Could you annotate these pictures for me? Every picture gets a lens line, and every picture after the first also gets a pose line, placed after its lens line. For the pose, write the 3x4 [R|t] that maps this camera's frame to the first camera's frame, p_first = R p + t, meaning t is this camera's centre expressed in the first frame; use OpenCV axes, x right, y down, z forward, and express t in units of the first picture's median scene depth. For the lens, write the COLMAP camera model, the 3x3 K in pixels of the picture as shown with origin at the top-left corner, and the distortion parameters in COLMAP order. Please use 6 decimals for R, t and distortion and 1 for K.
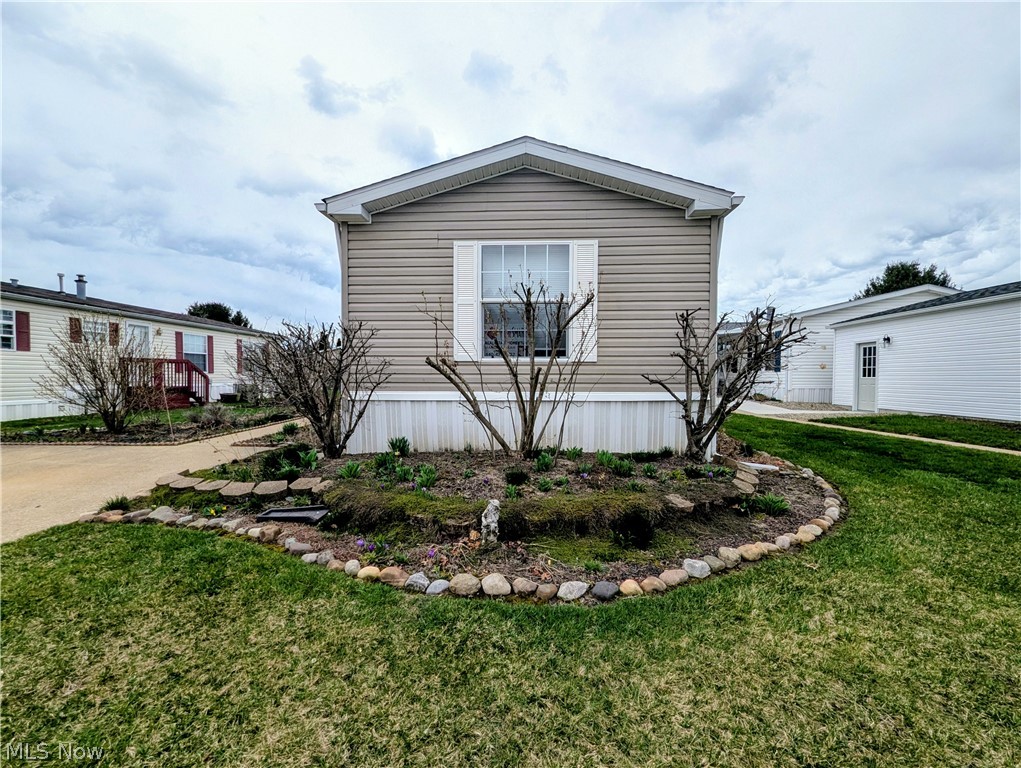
lens RADIAL K [[414.8, 0, 519.8], [0, 414.8, 392.5], [0, 0, 1]] dist [0.002042, 0.000423]
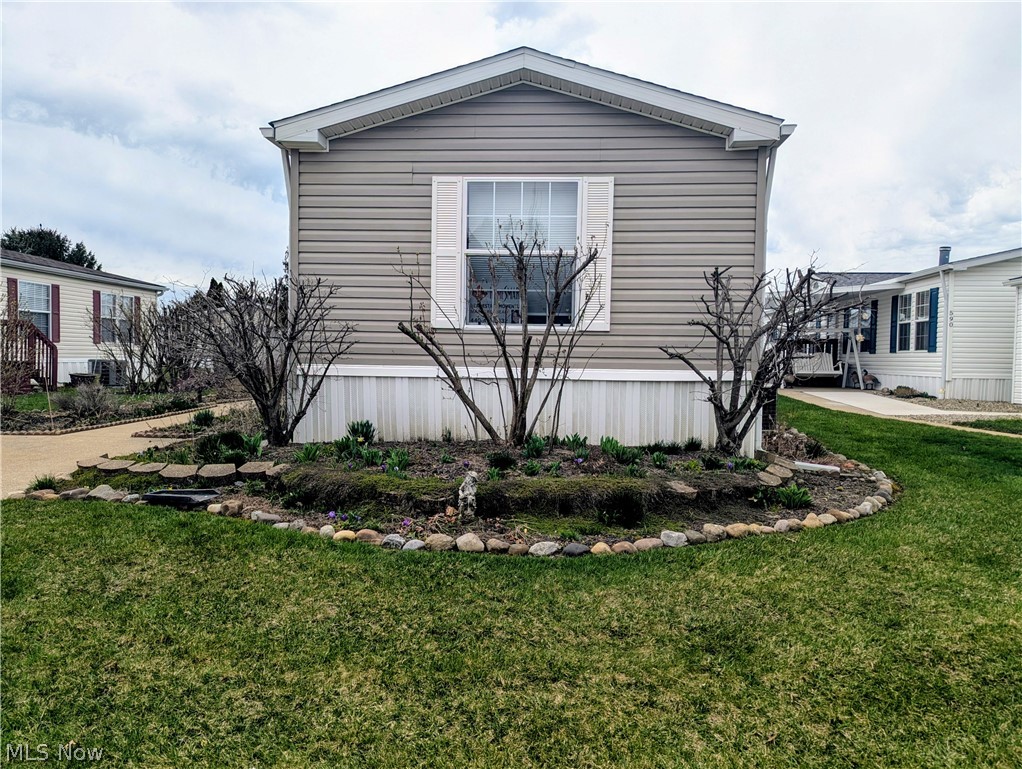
lens RADIAL K [[681.7, 0, 518.6], [0, 681.7, 386.0], [0, 0, 1]] dist [0.041543, 0.000324]
pose [[0.999576, 0.015506, -0.024657, 0.048428], [-0.015418, 0.999874, 0.003778, 0.031284], [0.024712, -0.003396, 0.999689, -0.338967]]
